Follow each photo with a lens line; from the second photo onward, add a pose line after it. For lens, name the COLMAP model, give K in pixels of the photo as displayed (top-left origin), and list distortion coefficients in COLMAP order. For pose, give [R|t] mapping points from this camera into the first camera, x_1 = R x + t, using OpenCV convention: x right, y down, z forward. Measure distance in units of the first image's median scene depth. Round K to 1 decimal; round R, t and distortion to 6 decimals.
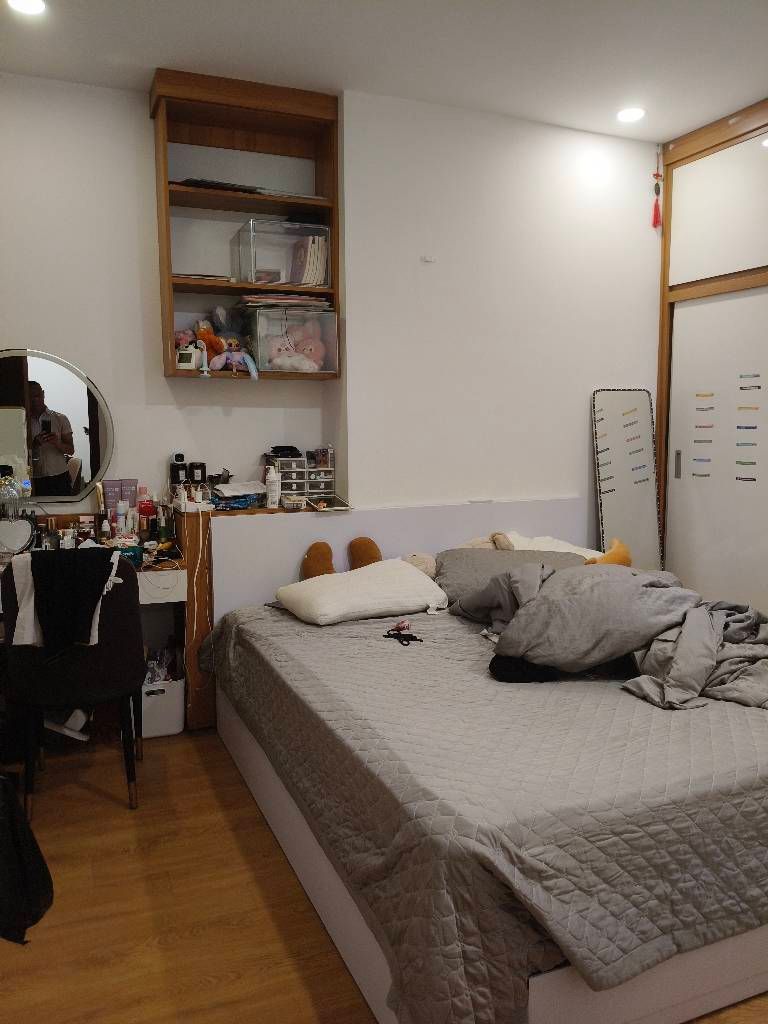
lens RADIAL K [[827.1, 0, 427.7], [0, 827.1, 515.1], [0, 0, 1]] dist [0.099584, -0.232964]
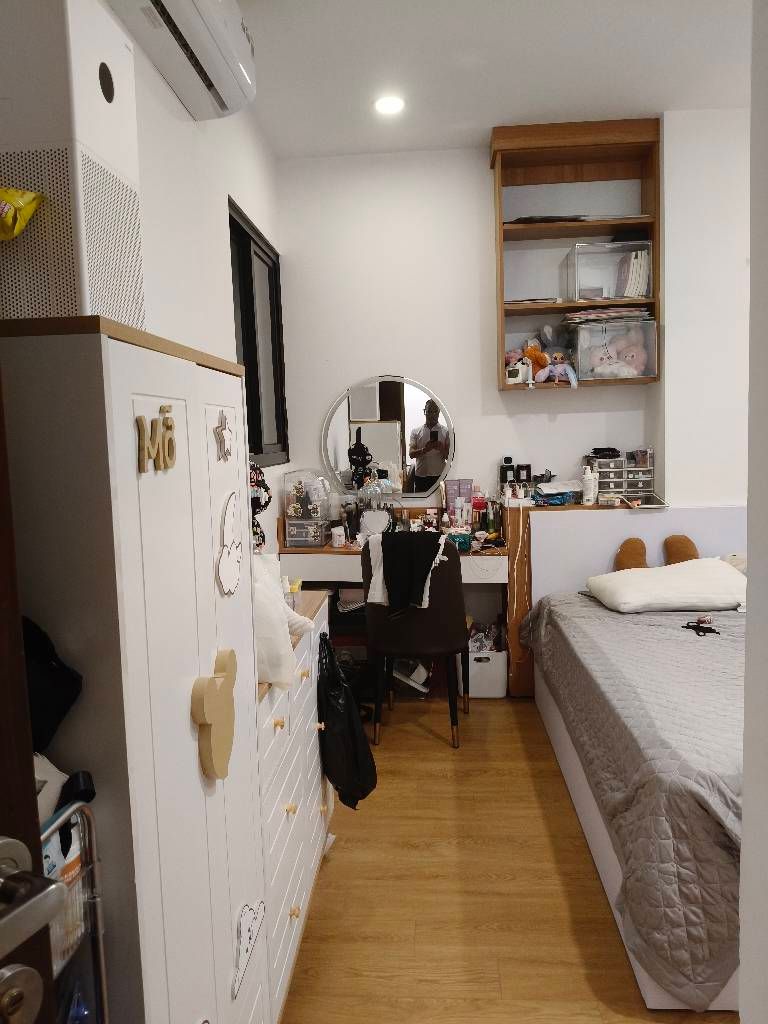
lens RADIAL K [[836.5, 0, 384.0], [0, 836.5, 512.0], [0, 0, 1]] dist [-0.004783, -0.005063]
pose [[0.884908, 0.015082, -0.465522, 0.096613], [-0.019549, 0.999798, -0.004770, 0.012560], [0.465356, 0.013322, 0.885024, -0.108475]]
